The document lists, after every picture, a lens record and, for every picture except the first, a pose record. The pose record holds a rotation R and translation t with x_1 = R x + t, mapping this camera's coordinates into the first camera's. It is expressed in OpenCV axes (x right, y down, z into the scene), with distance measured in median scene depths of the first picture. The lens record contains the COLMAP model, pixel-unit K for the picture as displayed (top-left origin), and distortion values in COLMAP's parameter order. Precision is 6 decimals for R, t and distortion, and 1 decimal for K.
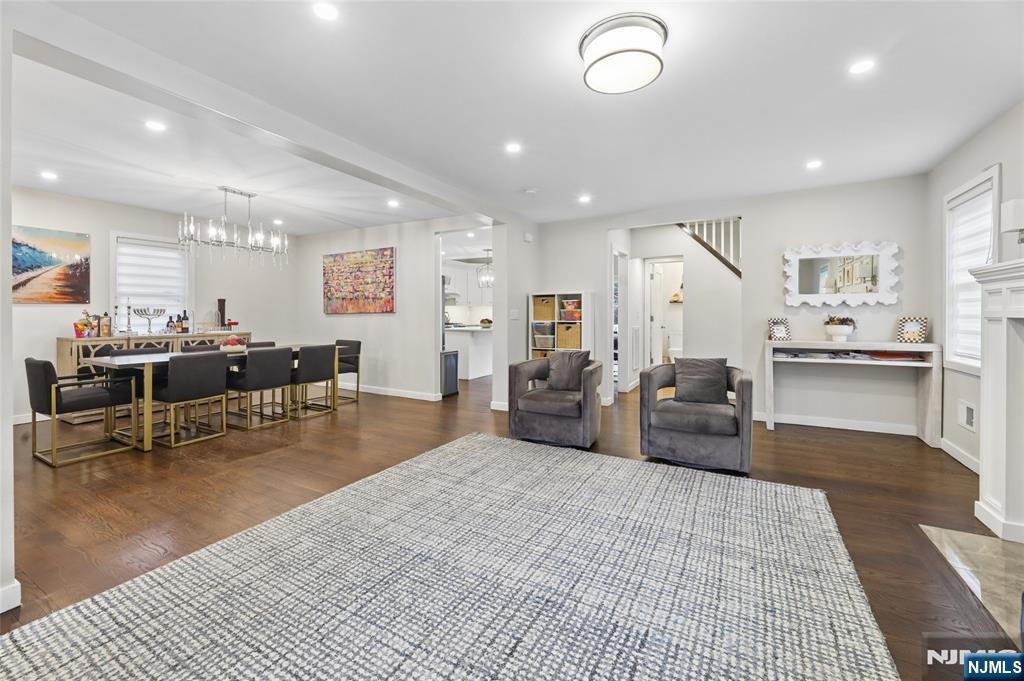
lens RADIAL K [[424.4, 0, 508.6], [0, 424.4, 316.0], [0, 0, 1]] dist [-0.005339, 0.000816]
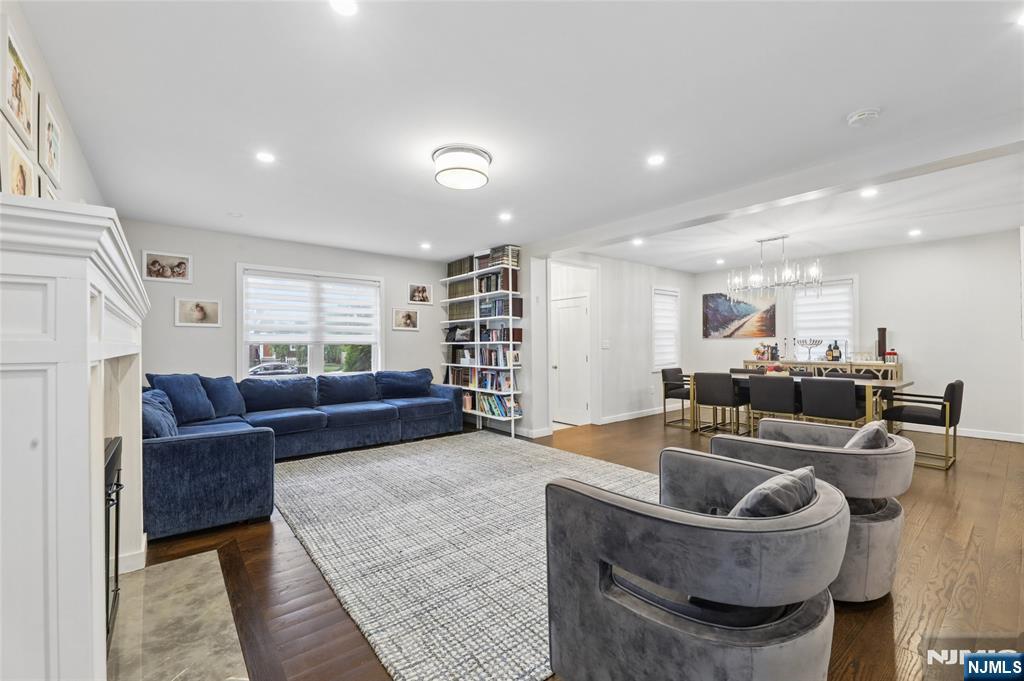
lens RADIAL K [[424.4, 0, 501.8], [0, 424.4, 342.0], [0, 0, 1]] dist [-0.005339, 0.000816]
pose [[-0.387766, -0.006945, -0.921732, 0.660131], [0.001979, 0.999963, -0.008367, -0.002074], [0.921756, -0.005068, -0.387738, 0.721396]]
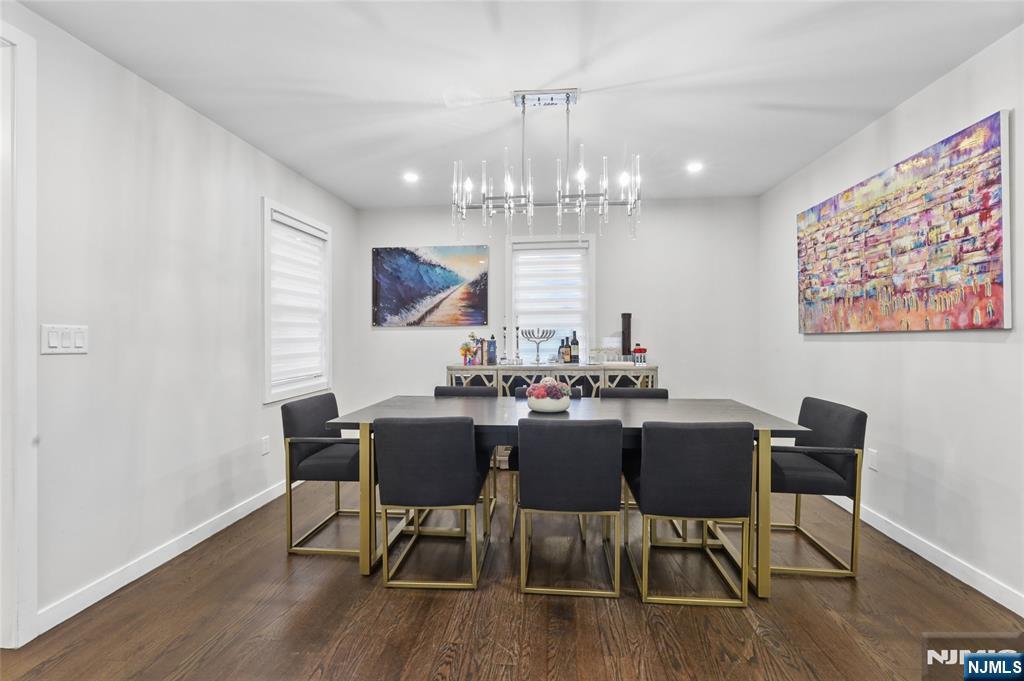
lens RADIAL K [[424.4, 0, 522.2], [0, 424.4, 334.8], [0, 0, 1]] dist [-0.005339, 0.000816]
pose [[0.414053, -0.005462, -0.910236, -0.177509], [0.002928, 0.999985, -0.004668, -0.005213], [0.910248, -0.000732, 0.414063, 0.717993]]
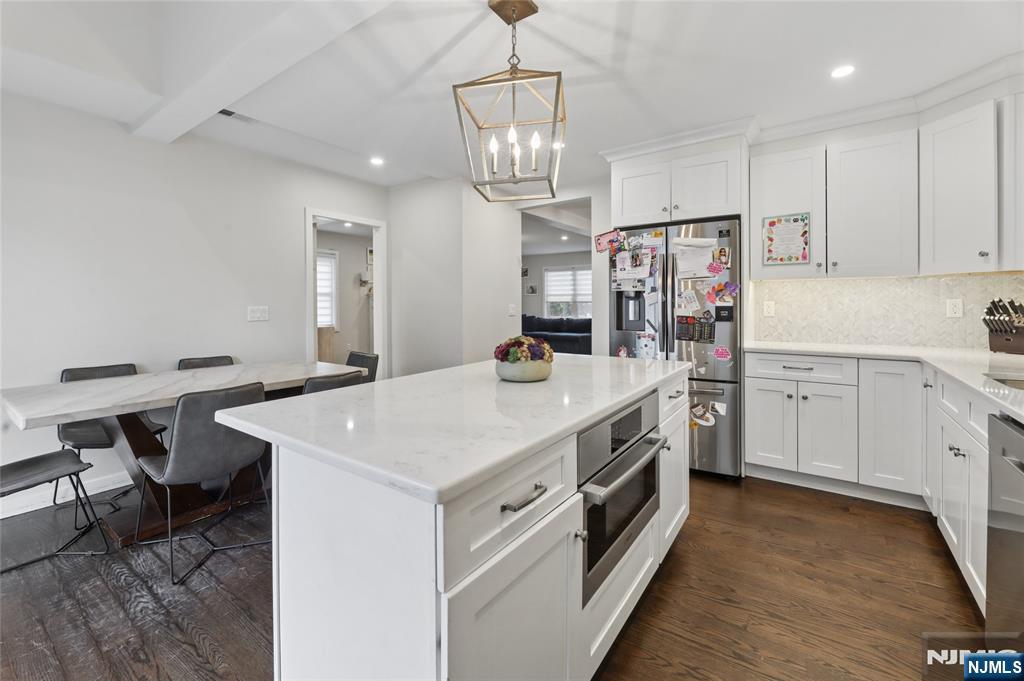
lens RADIAL K [[424.4, 0, 523.7], [0, 424.4, 304.0], [0, 0, 1]] dist [-0.005339, 0.000816]
pose [[-0.997322, 0.005245, 0.072950, -0.127429], [0.005878, 0.999947, 0.008463, -0.019615], [-0.072902, 0.008869, -0.997300, 2.143565]]
